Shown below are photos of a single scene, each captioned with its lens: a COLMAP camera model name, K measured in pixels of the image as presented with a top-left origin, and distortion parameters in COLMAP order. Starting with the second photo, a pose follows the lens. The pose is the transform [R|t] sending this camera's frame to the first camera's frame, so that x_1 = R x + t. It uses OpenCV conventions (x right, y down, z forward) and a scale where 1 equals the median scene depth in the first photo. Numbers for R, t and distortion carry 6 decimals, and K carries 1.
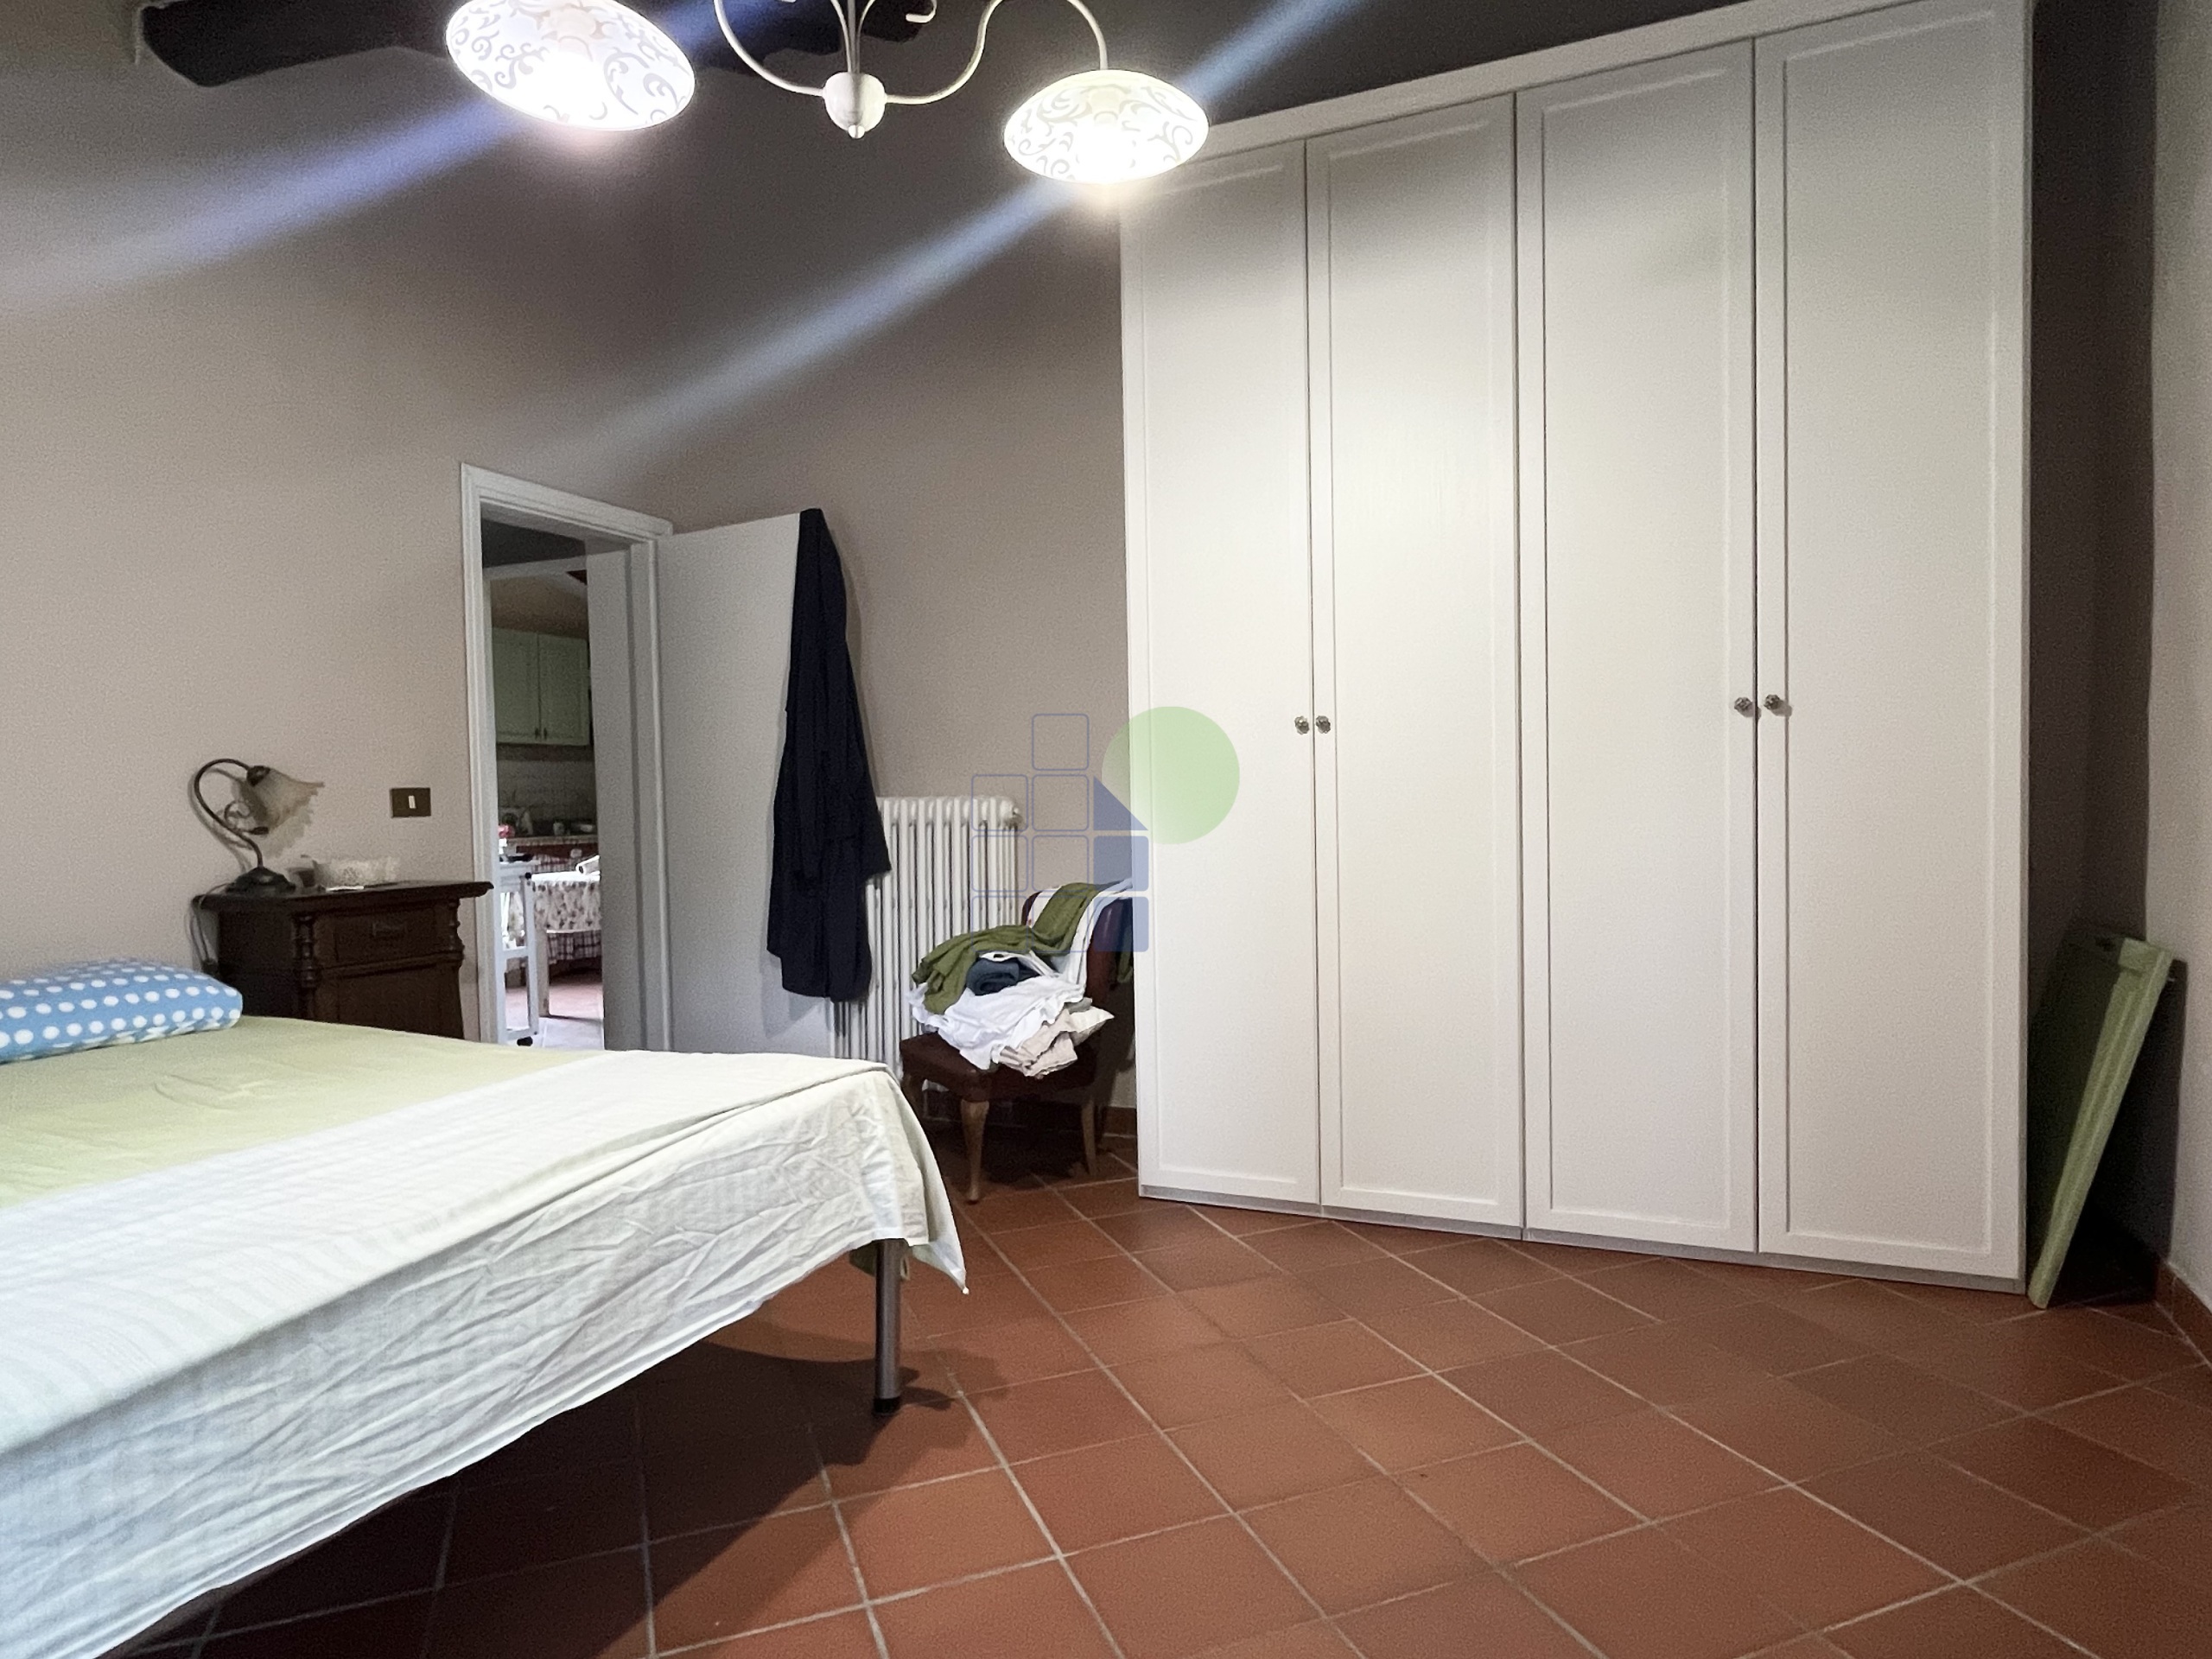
lens RADIAL K [[1326.0, 0, 1108.3], [0, 1326.0, 829.3], [0, 0, 1]] dist [-0.004809, 0.001832]
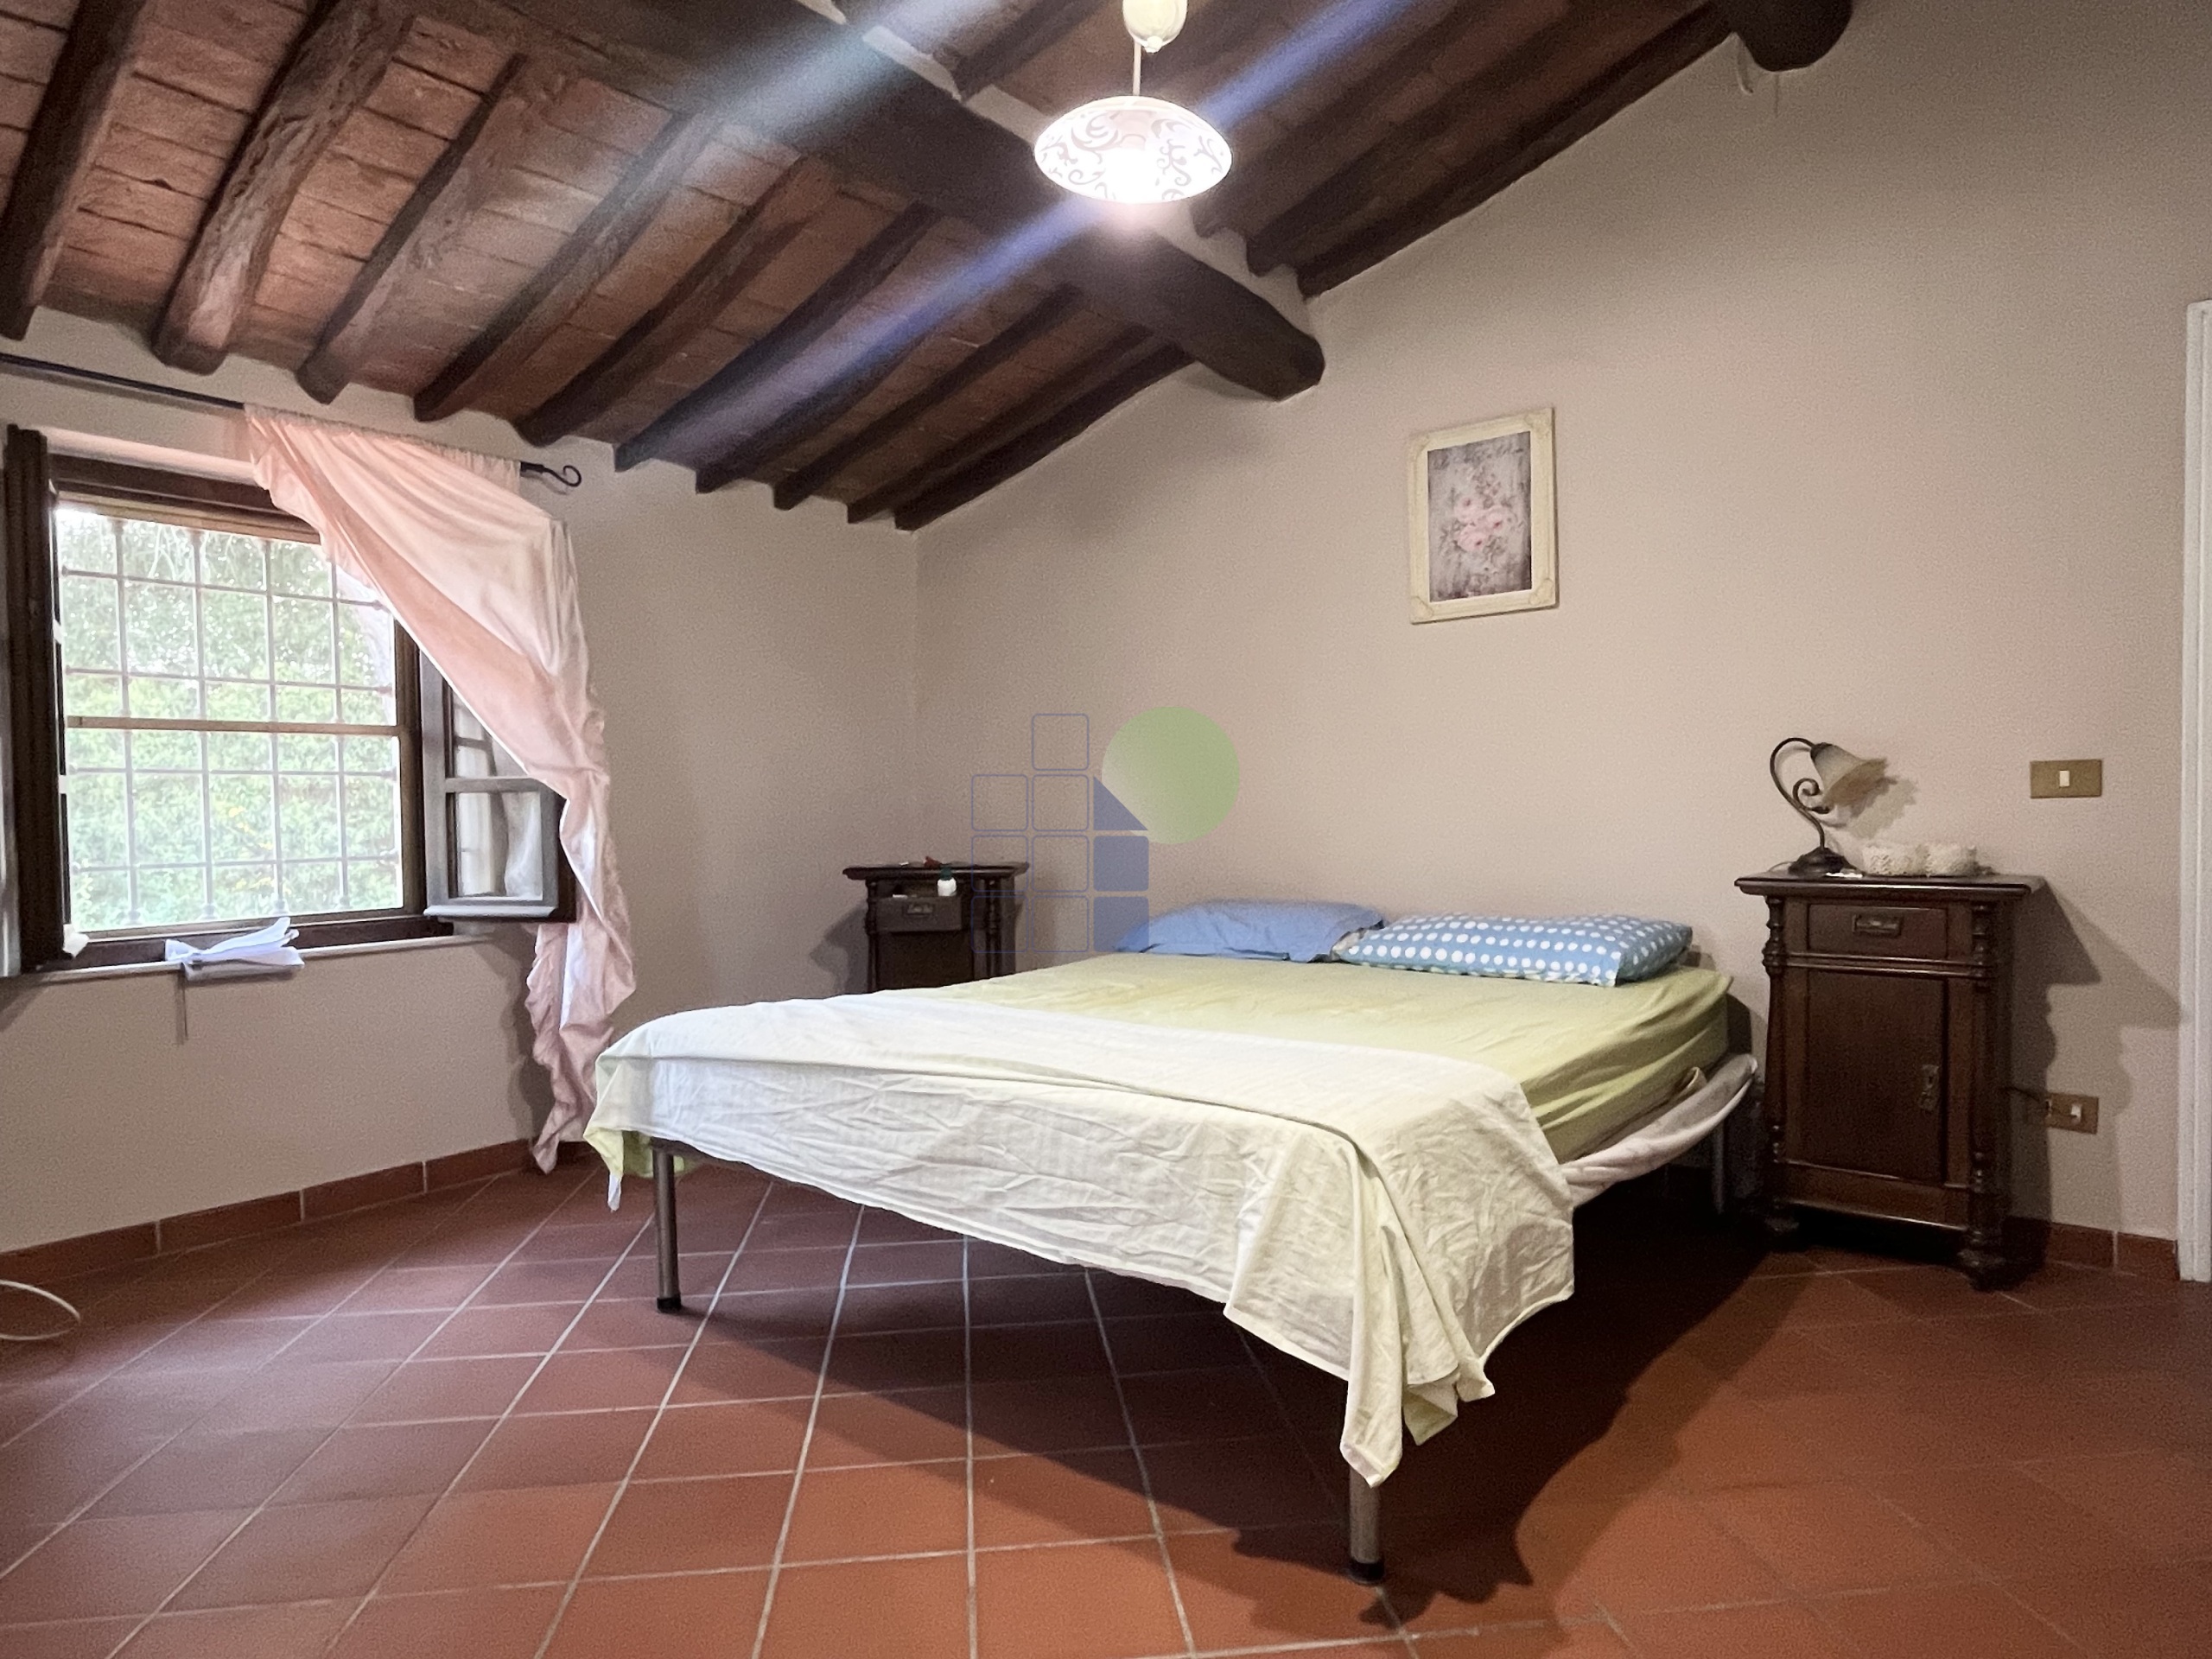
lens RADIAL K [[1326.0, 0, 1099.8], [0, 1326.0, 836.3], [0, 0, 1]] dist [-0.004809, 0.001832]
pose [[-0.258796, 0.047112, -0.964782, 0.585153], [-0.009197, 0.998644, 0.051232, -0.032610], [0.965888, 0.022131, -0.258012, 1.005763]]
